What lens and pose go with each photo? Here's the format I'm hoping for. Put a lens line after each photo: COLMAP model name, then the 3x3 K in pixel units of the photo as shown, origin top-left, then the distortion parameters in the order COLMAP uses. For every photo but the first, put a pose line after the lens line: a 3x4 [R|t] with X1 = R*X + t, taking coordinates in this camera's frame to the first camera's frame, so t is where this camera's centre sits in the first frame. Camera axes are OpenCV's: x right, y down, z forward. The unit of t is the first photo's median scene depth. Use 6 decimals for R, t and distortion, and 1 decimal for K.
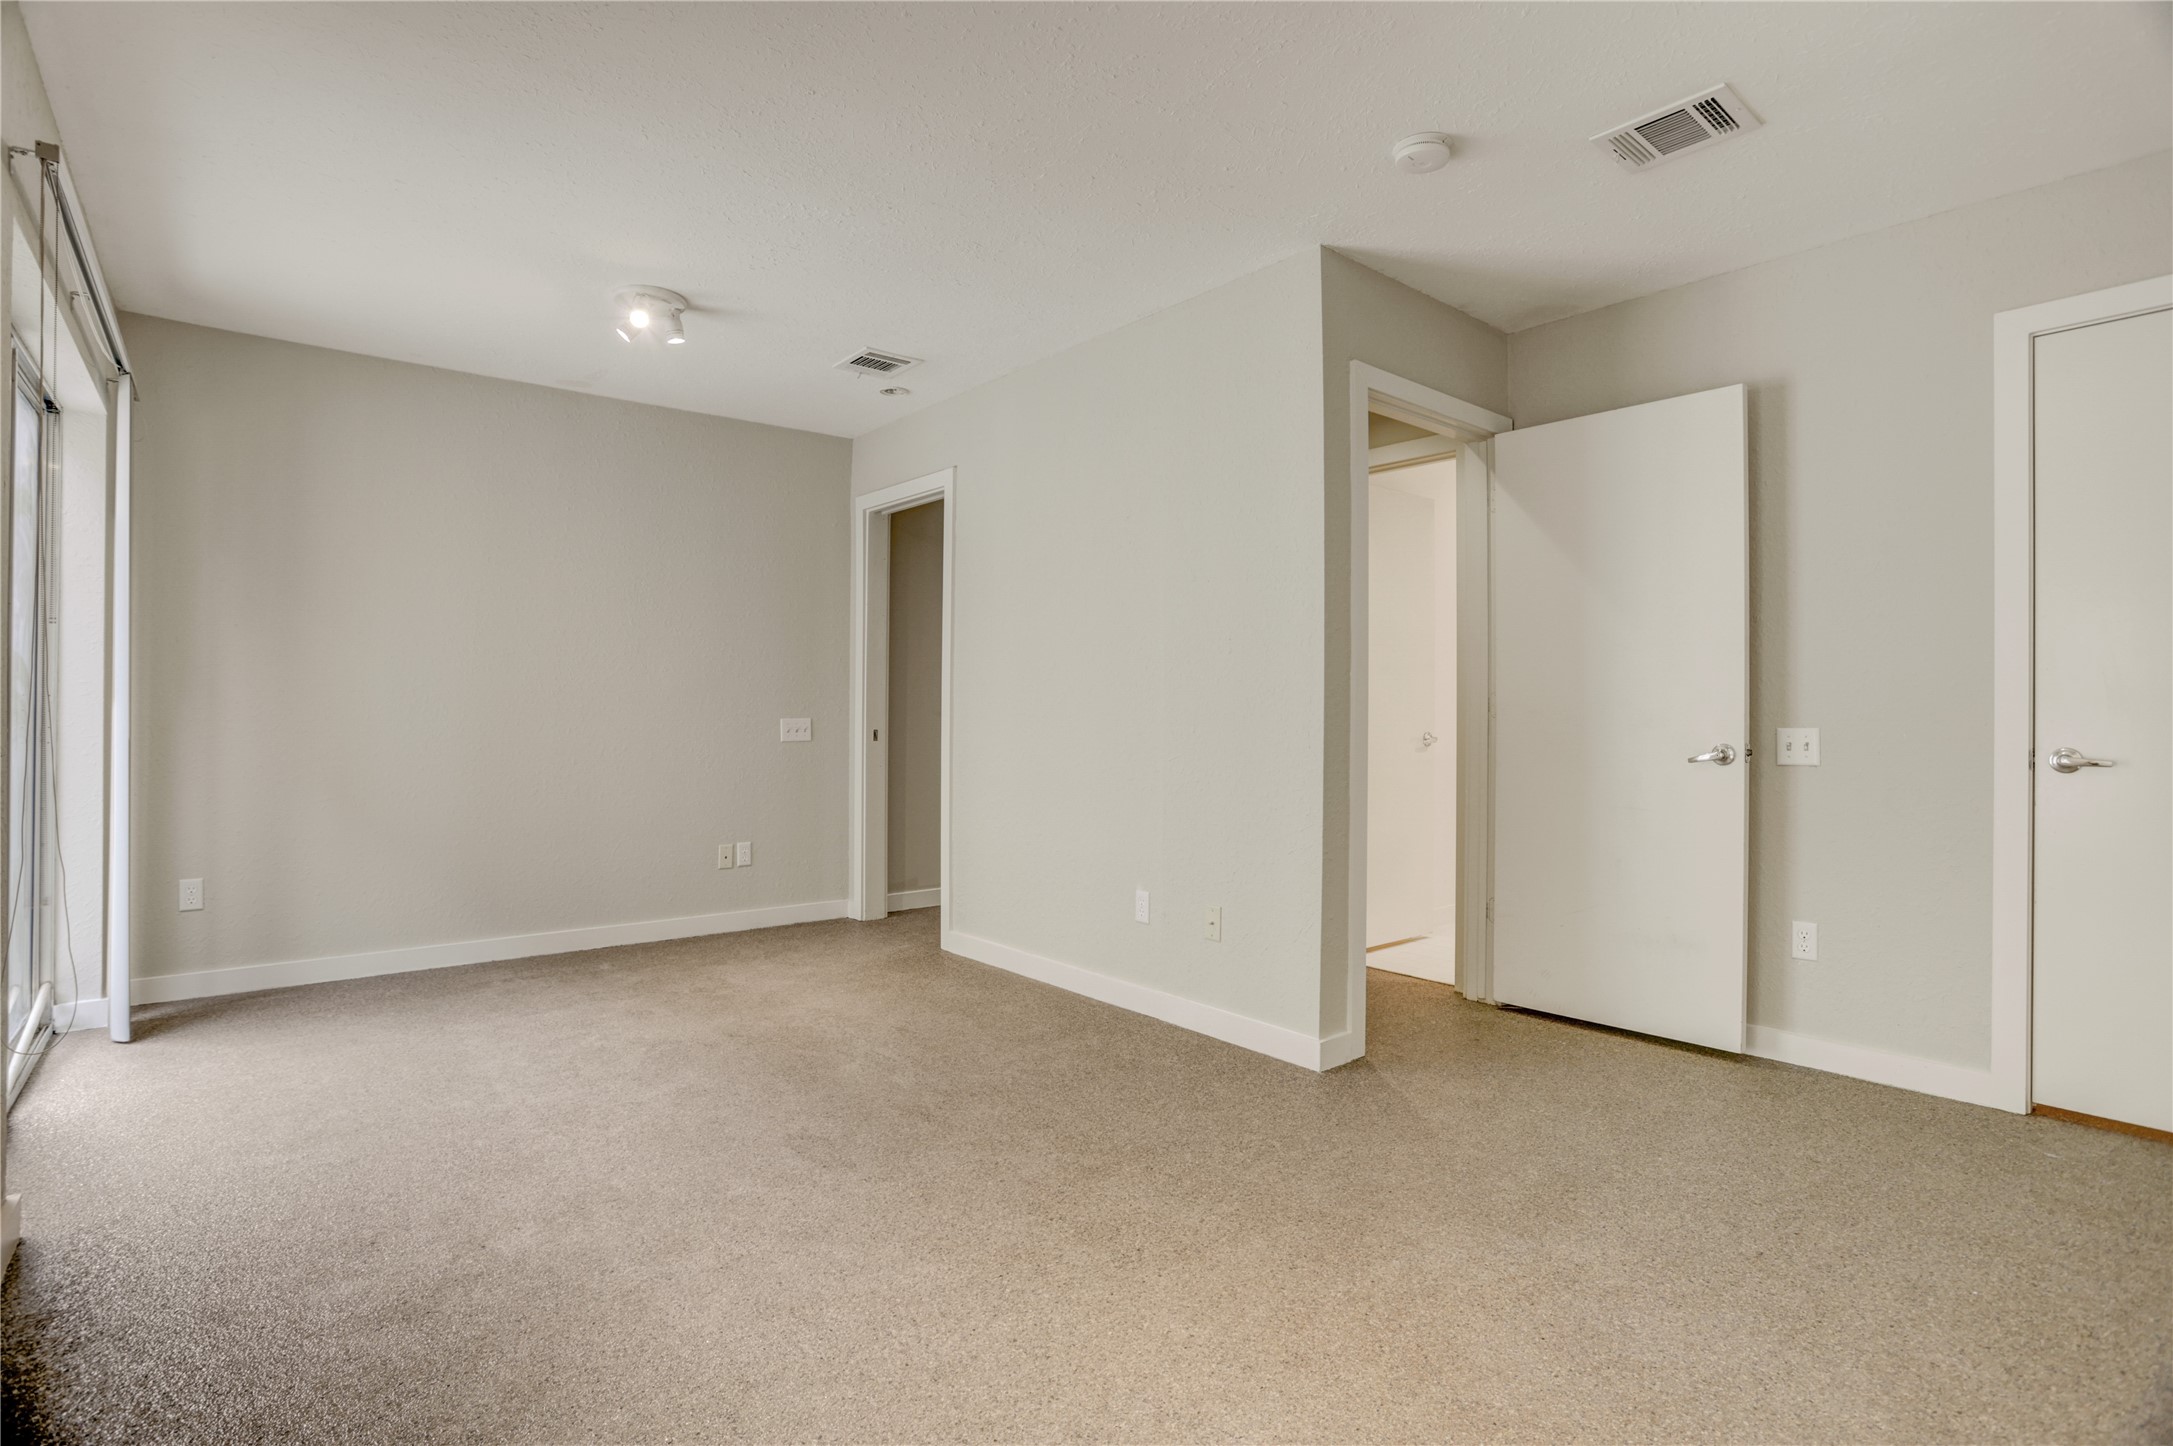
lens RADIAL K [[1059.6, 0, 1091.9], [0, 1059.6, 716.6], [0, 0, 1]] dist [-0.031079, 0.000756]
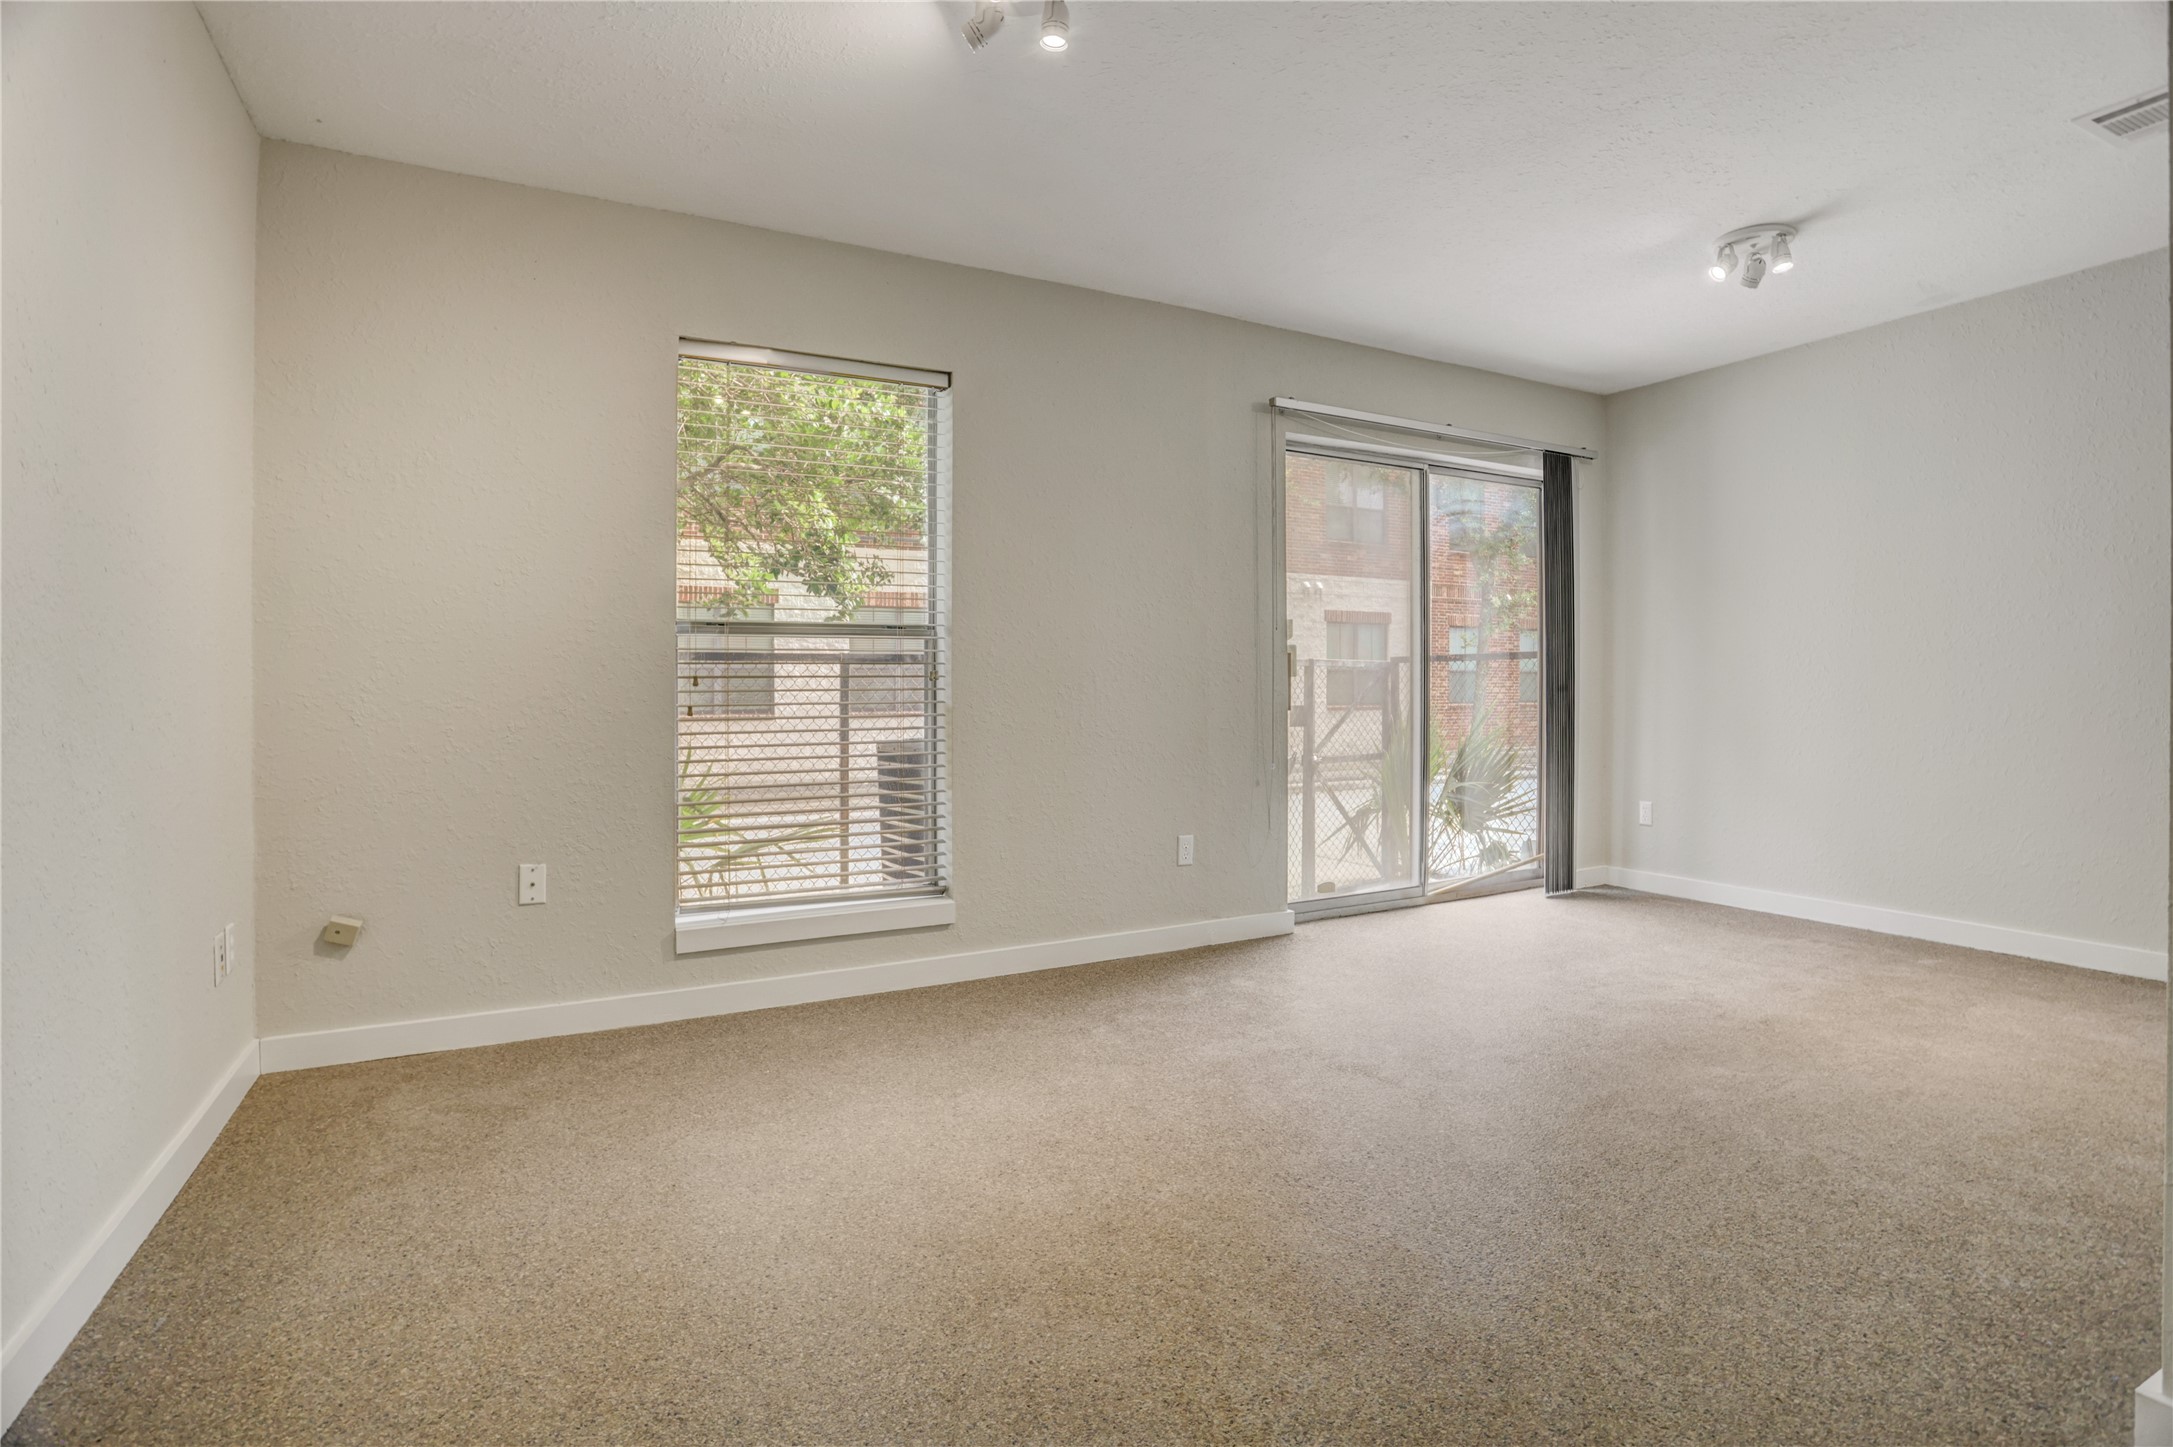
lens RADIAL K [[1059.6, 0, 1090.7], [0, 1059.6, 711.9], [0, 0, 1]] dist [-0.031079, 0.000756]
pose [[-0.192108, 0.017390, -0.981220, 0.698246], [-0.002344, 0.999832, 0.018179, 0.021327], [0.981371, 0.005792, -0.192035, 0.642593]]
